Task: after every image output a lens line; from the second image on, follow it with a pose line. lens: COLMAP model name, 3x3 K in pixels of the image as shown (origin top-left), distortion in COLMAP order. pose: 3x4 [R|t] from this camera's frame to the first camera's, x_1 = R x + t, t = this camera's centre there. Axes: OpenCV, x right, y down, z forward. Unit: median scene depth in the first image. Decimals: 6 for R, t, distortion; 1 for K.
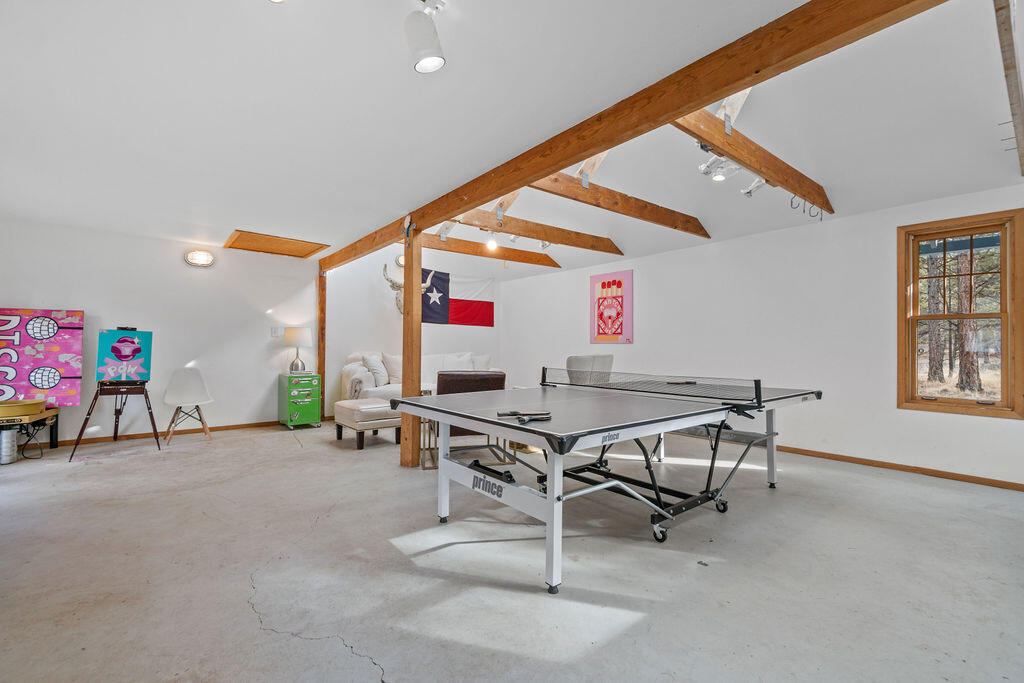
lens RADIAL K [[443.8, 0, 519.2], [0, 443.8, 342.2], [0, 0, 1]] dist [-0.001614, 0.000286]
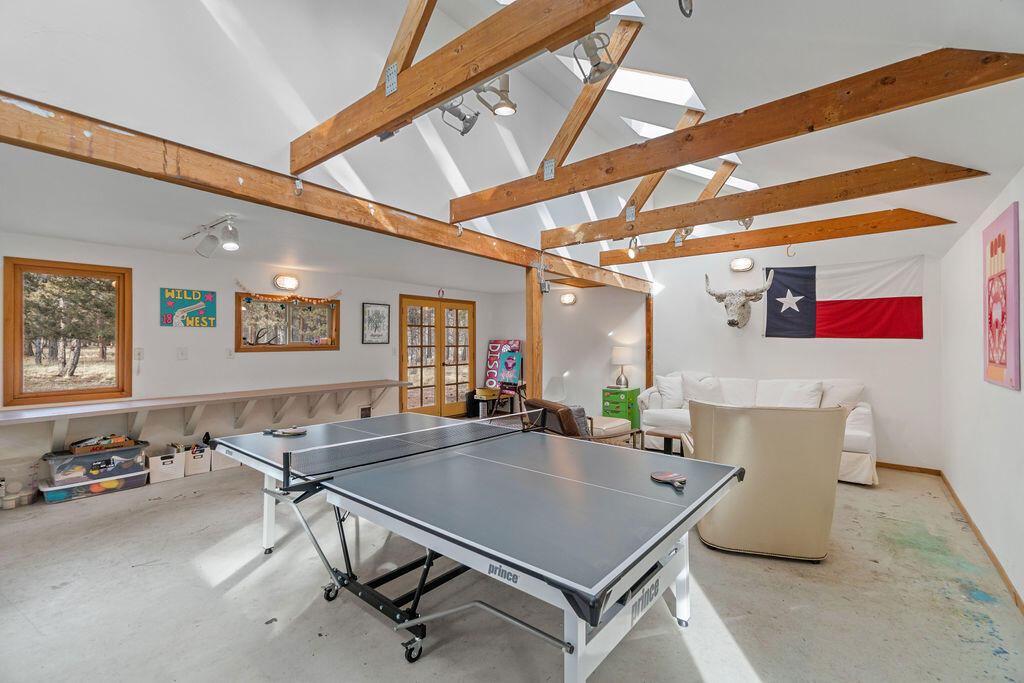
lens RADIAL K [[443.8, 0, 519.8], [0, 443.8, 342.3], [0, 0, 1]] dist [-0.001614, 0.000286]
pose [[0.207161, -0.005942, -0.978289, 0.565523], [0.003367, 0.999980, -0.005360, -0.040720], [0.978301, -0.002184, 0.207177, 0.507610]]
